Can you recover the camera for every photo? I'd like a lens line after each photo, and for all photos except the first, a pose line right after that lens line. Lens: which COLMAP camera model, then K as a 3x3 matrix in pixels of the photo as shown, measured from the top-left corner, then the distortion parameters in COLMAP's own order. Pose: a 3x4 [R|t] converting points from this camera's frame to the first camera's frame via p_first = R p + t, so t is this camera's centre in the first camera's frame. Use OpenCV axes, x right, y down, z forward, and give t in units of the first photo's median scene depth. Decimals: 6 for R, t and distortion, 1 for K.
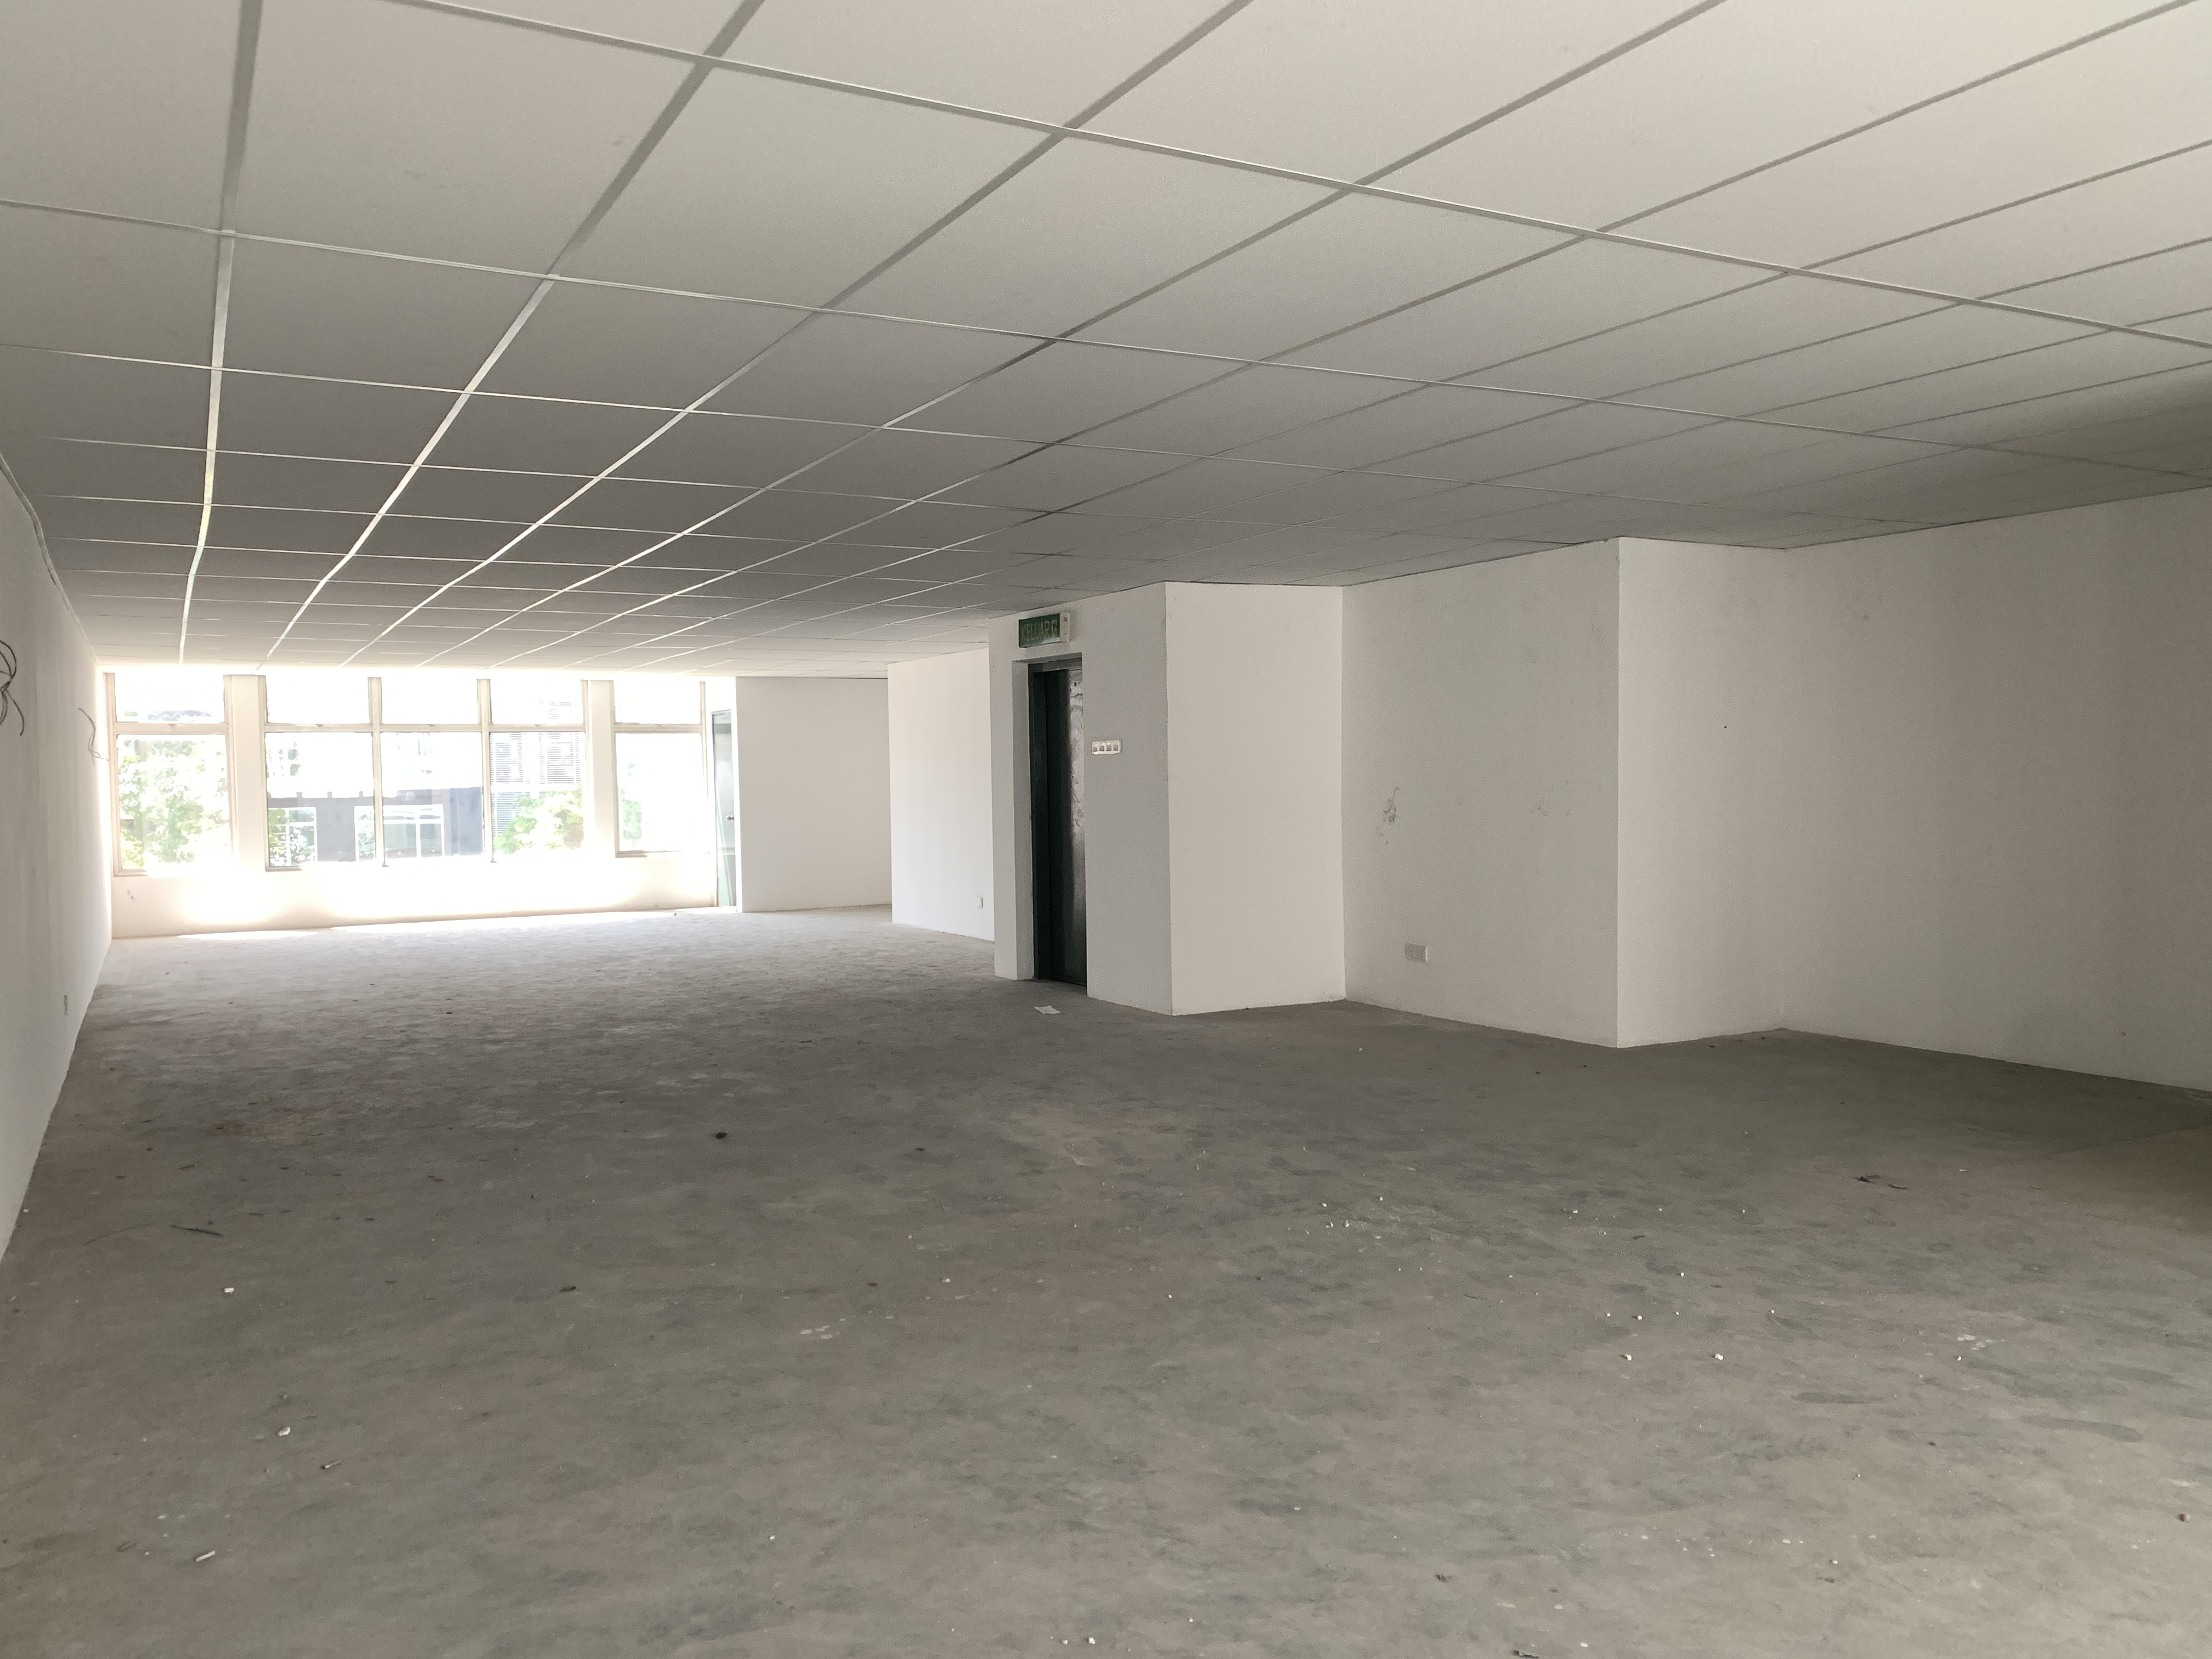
lens RADIAL K [[1715.9, 0, 1097.0], [0, 1715.9, 824.3], [0, 0, 1]] dist [0.100634, -0.223689]
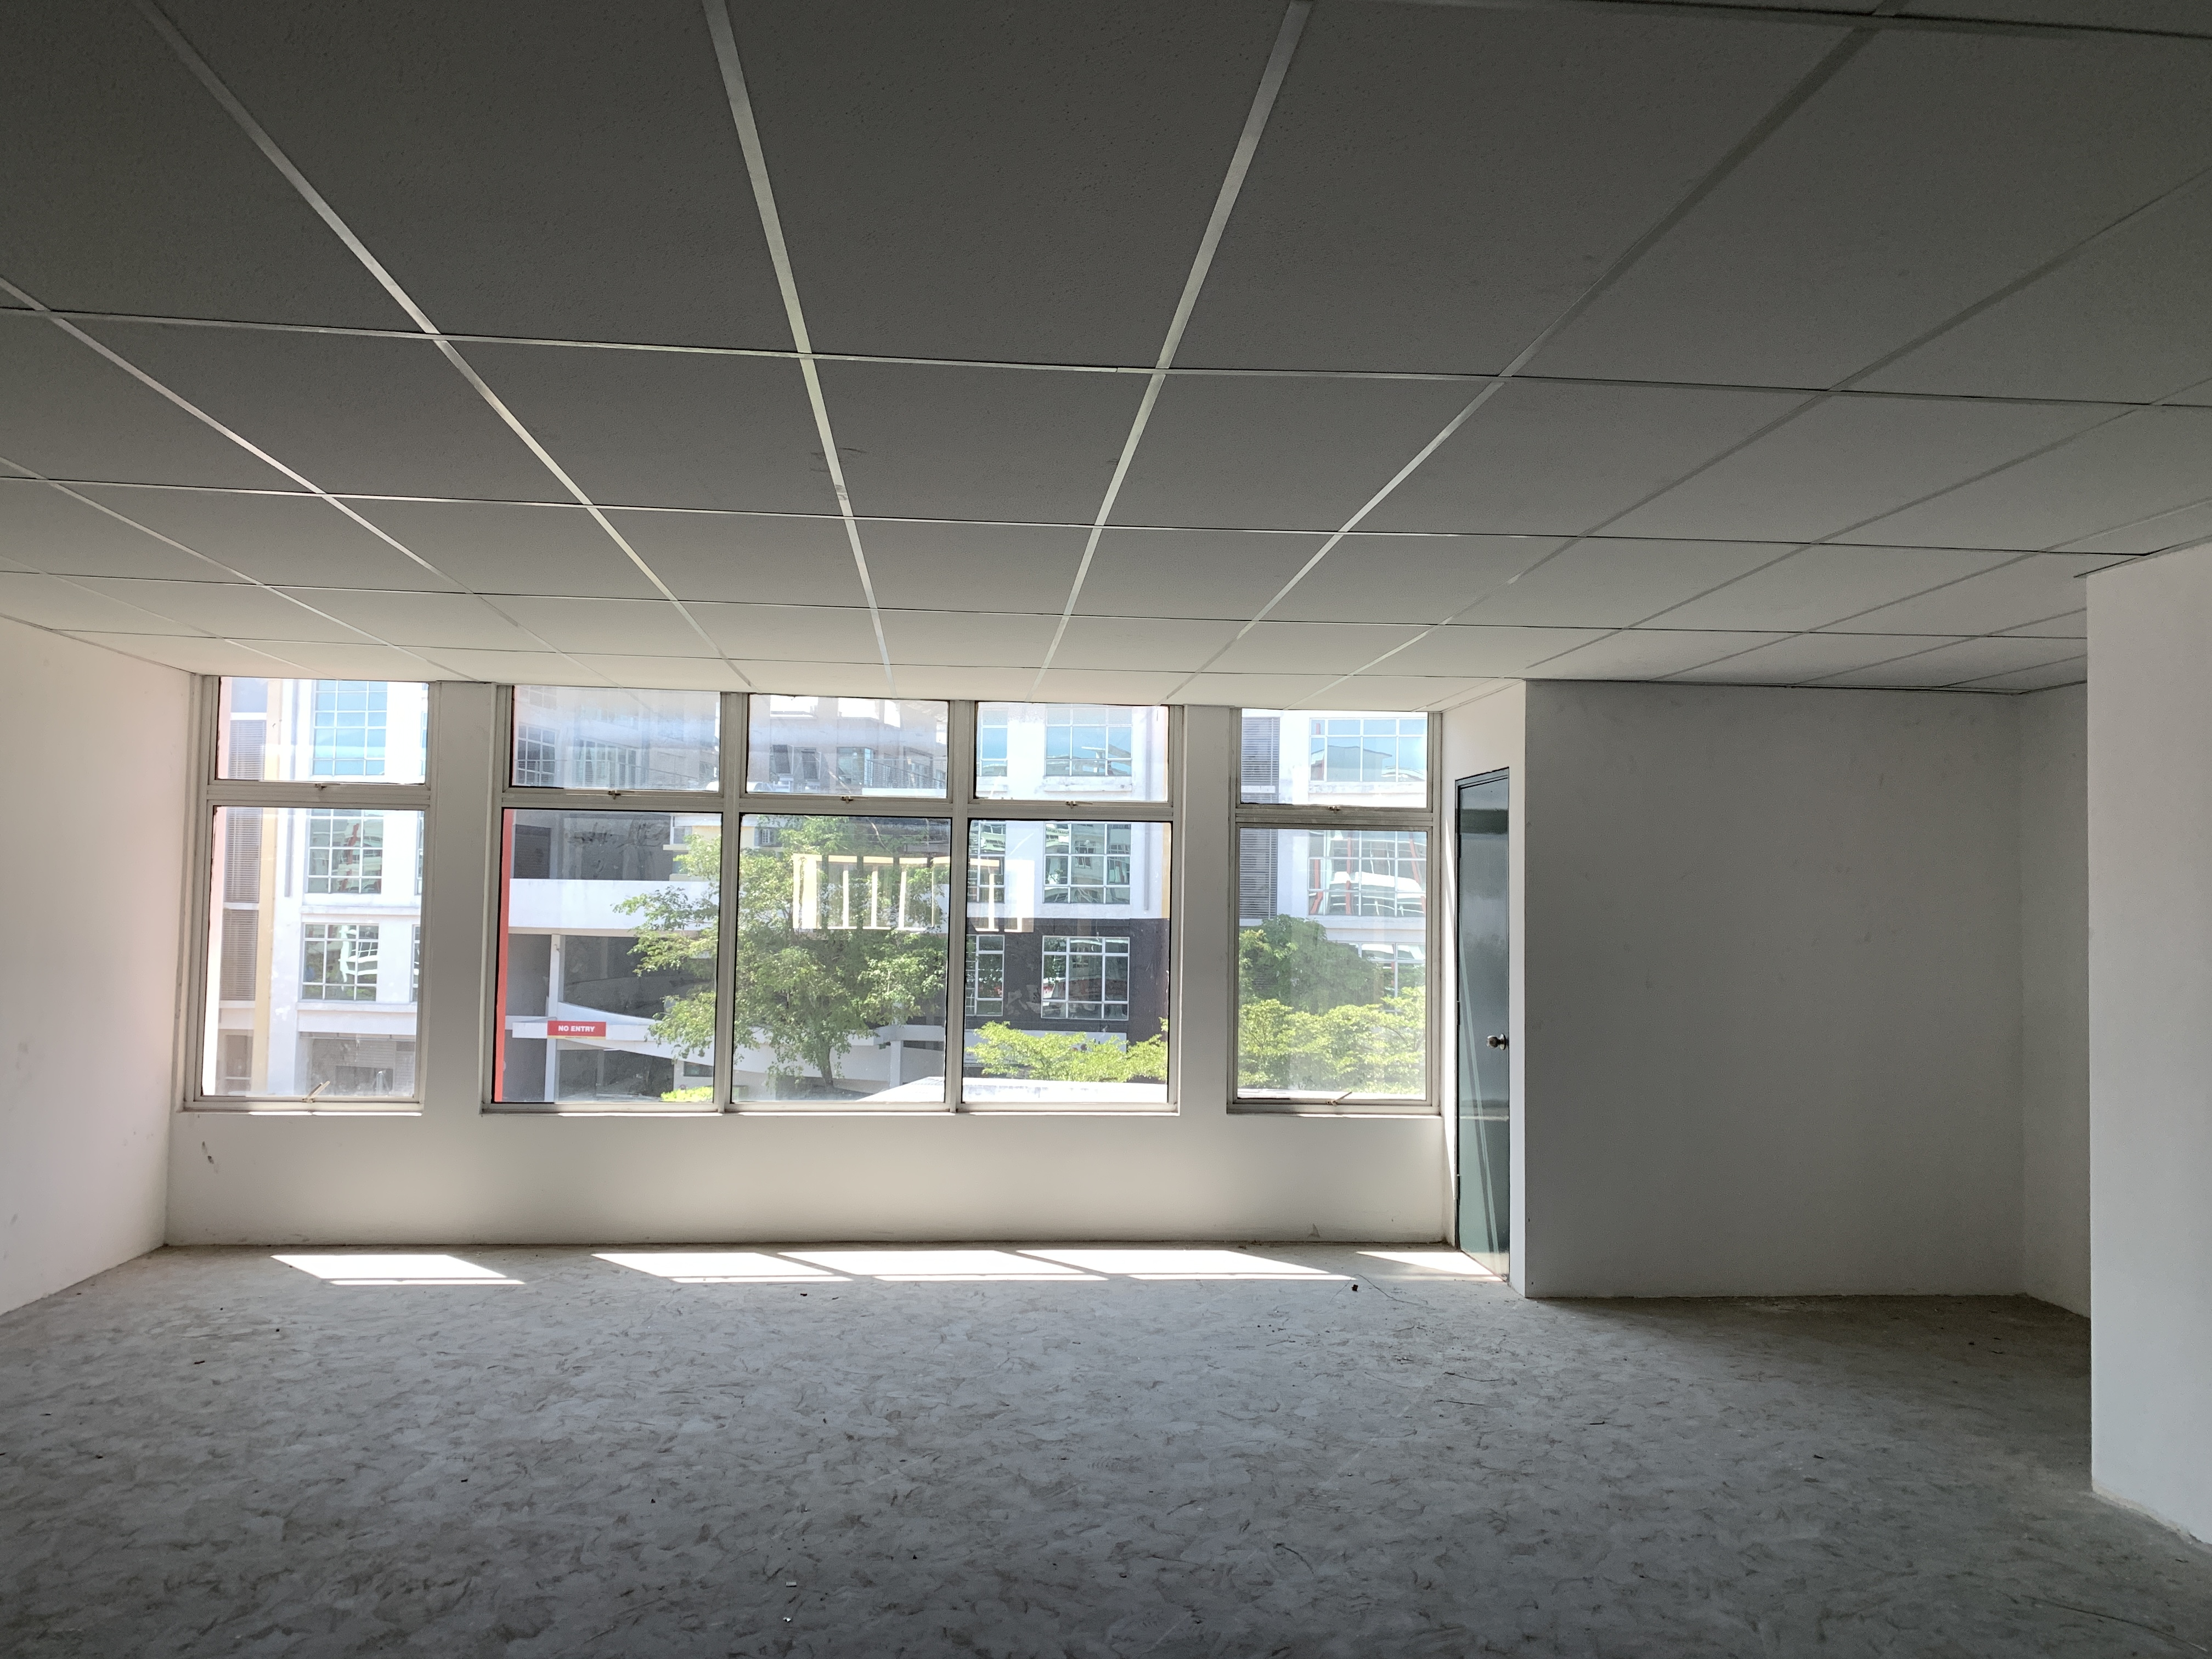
lens RADIAL K [[1715.9, 0, 1097.0], [0, 1715.9, 824.3], [0, 0, 1]] dist [0.100634, -0.223689]
pose [[0.908186, 0.015433, -0.418282, -0.129809], [-0.046447, 0.996864, -0.064067, -0.024207], [0.415982, 0.077613, 0.906055, 0.591188]]
